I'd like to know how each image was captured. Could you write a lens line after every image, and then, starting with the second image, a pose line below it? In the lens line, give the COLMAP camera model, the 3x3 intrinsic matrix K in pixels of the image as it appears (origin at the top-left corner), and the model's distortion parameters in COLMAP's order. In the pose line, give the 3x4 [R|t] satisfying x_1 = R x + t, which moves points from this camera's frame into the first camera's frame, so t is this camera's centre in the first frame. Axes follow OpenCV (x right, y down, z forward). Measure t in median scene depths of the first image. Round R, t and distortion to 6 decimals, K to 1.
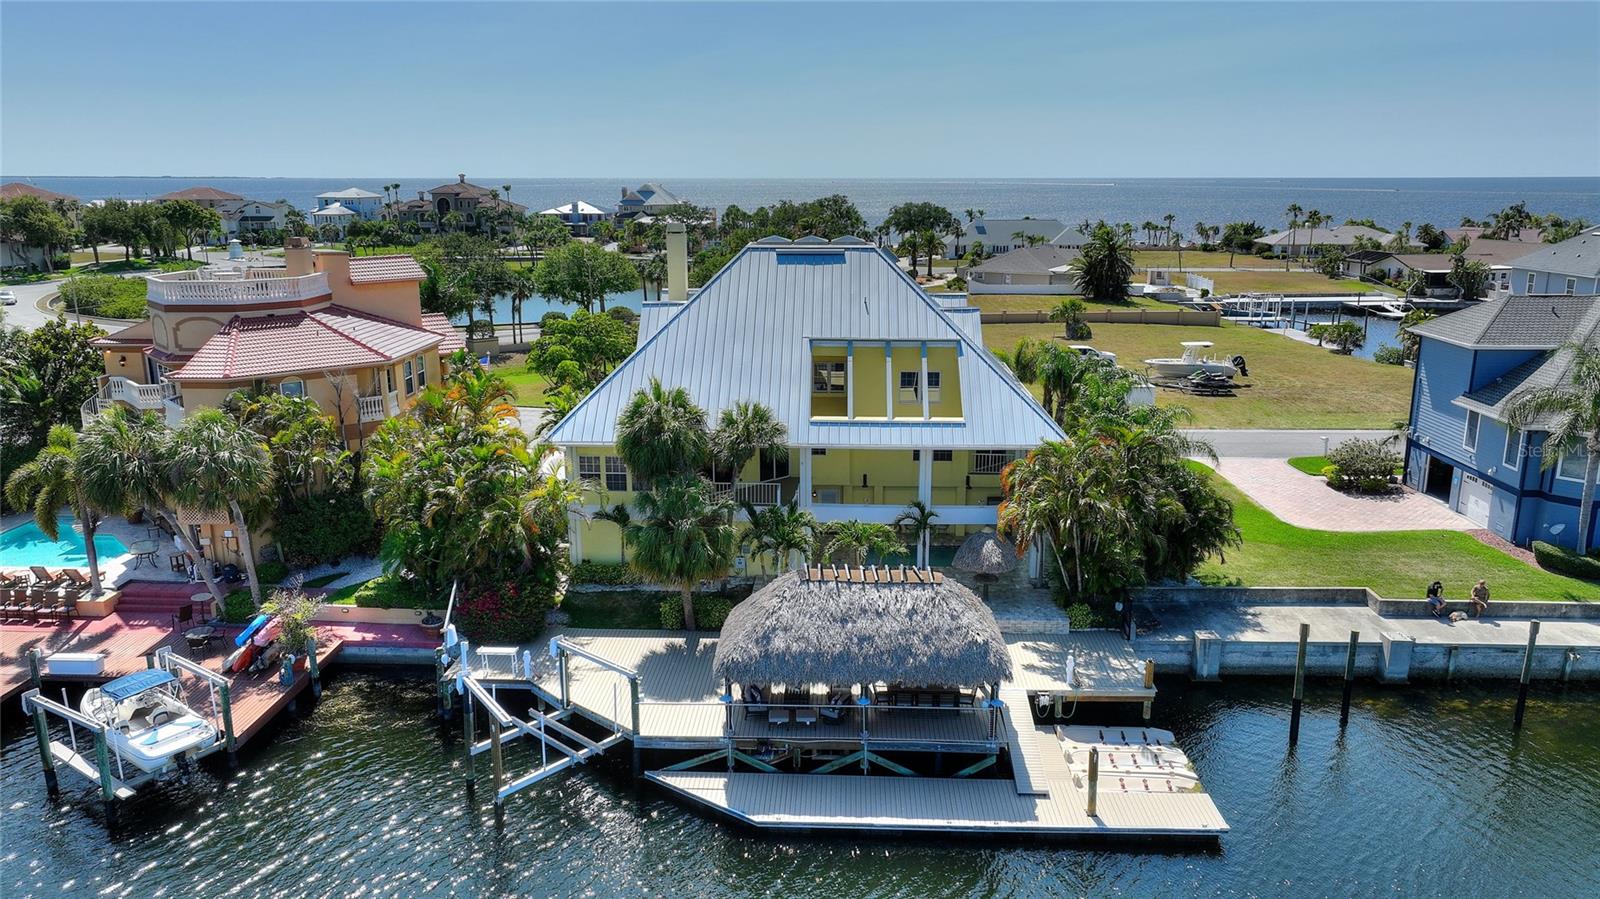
lens RADIAL K [[1116.1, 0, 800.0], [0, 1116.1, 449.5], [0, 0, 1]] dist [0.003749, 0.001265]
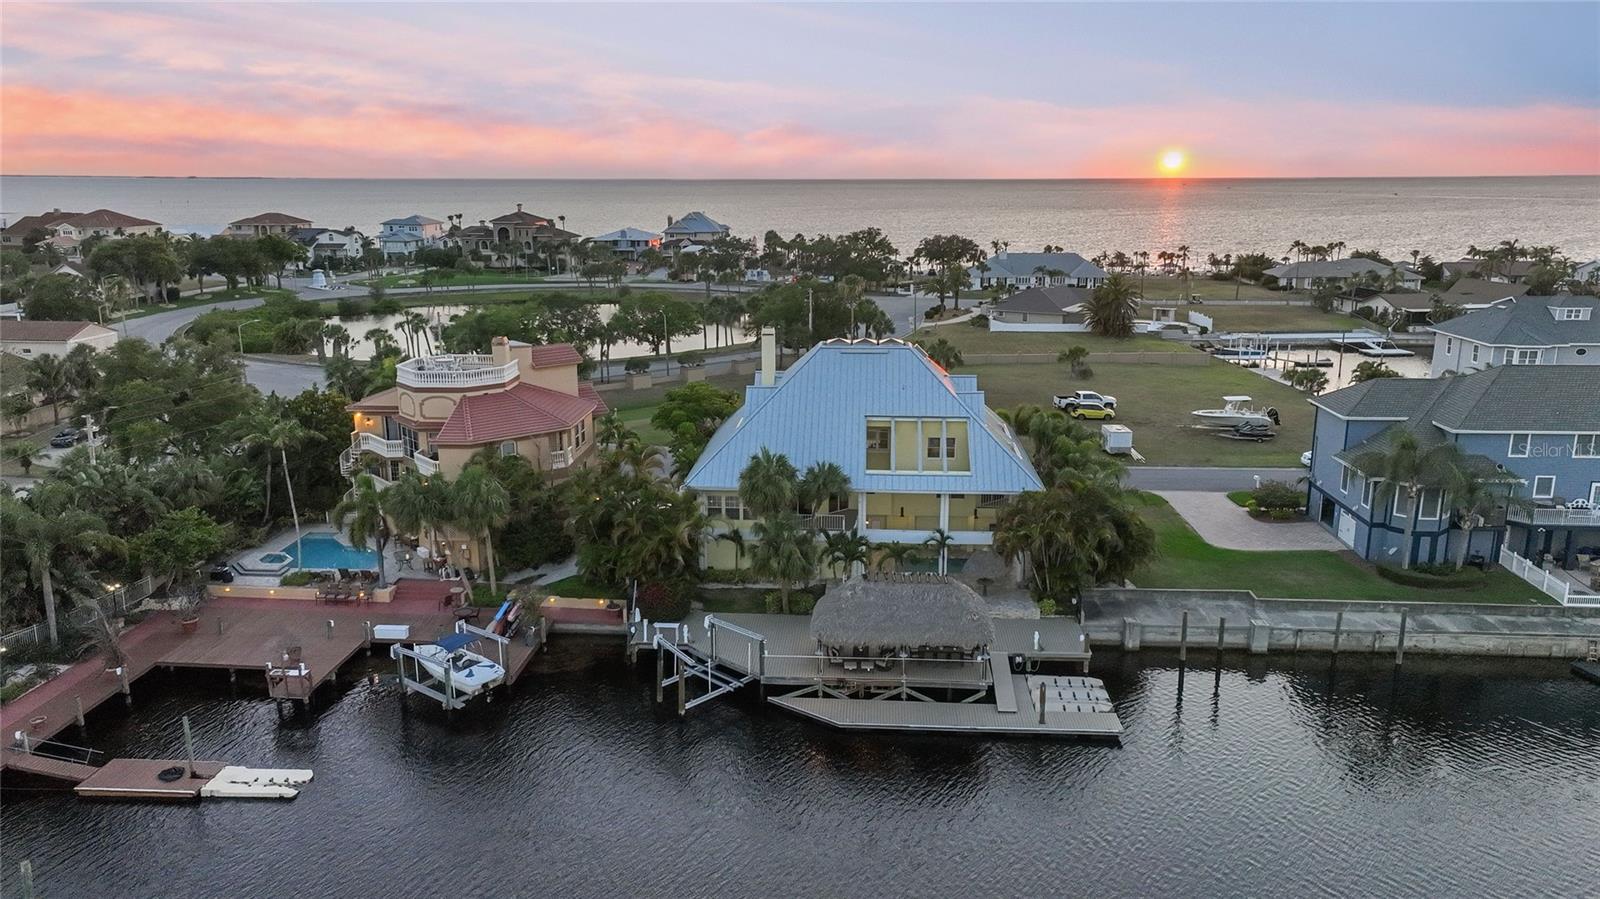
lens RADIAL K [[1129.6, 0, 800.0], [0, 1129.6, 449.5], [0, 0, 1]] dist [0.021605, 0.005064]
pose [[0.999694, 0.005016, -0.024216, -0.042969], [-0.005133, 0.999975, -0.004803, -0.050708], [0.024191, 0.004926, 0.999695, -0.502711]]
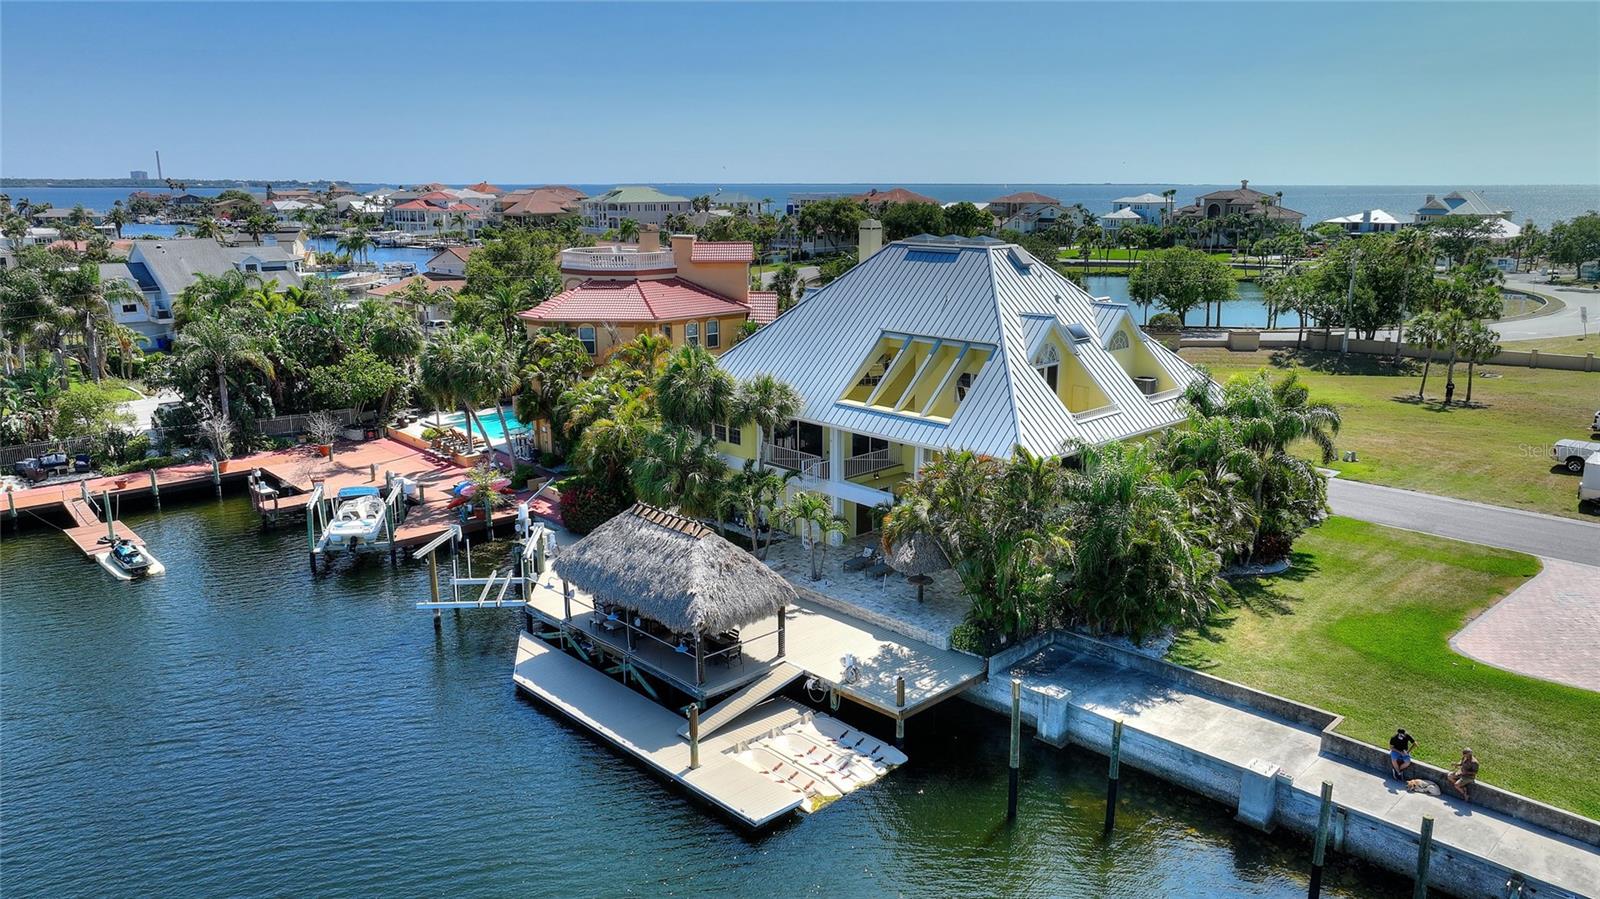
lens RADIAL K [[1123.7, 0, 799.4], [0, 1123.7, 416.3], [0, 0, 1]] dist [0.010632, 0.001638]
pose [[0.725873, 0.141033, -0.673214, 0.737320], [-0.165055, 0.985871, 0.028566, -0.038165], [0.667731, 0.090382, 0.738895, 0.176895]]
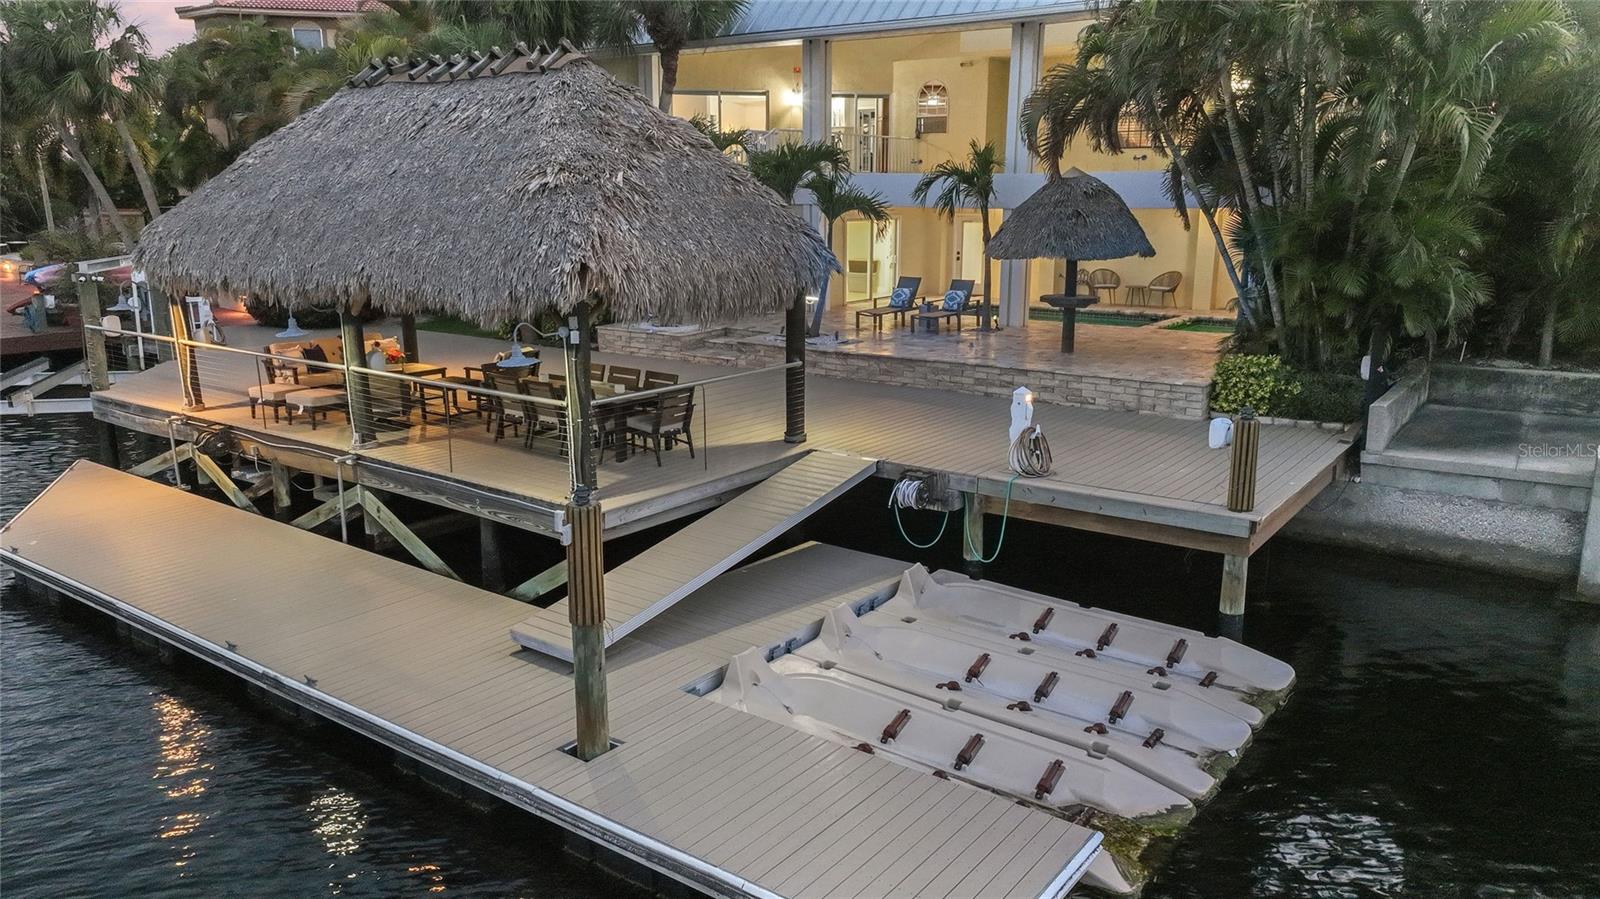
lens RADIAL K [[1129.6, 0, 800.0], [0, 1129.6, 449.5], [0, 0, 1]] dist [0.021605, 0.005064]
pose [[0.832266, 0.131058, -0.538662, 0.320704], [-0.138787, 0.989970, 0.026427, 0.175424], [0.536723, 0.052765, 0.842107, 0.579250]]
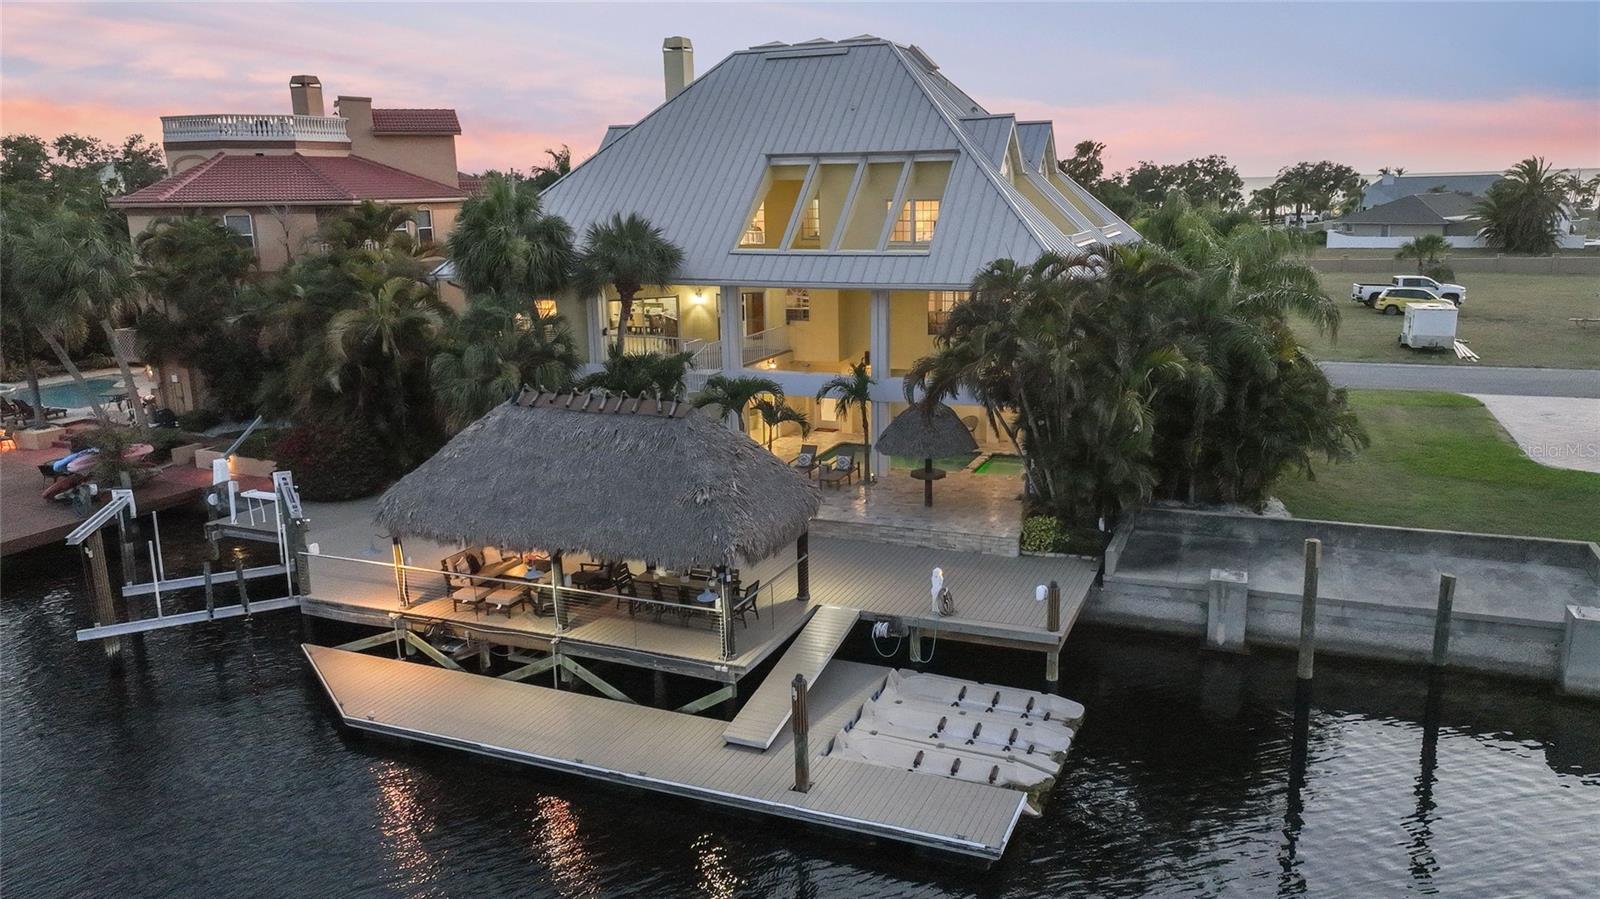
lens RADIAL K [[1158.2, 0, 800.0], [0, 1158.2, 449.5], [0, 0, 1]] dist [0.012356, 0.002695]
pose [[0.935312, 0.065187, -0.347768, 0.338942], [-0.069076, 0.997611, 0.001219, 0.104990], [0.347016, 0.022882, 0.937580, 0.300276]]
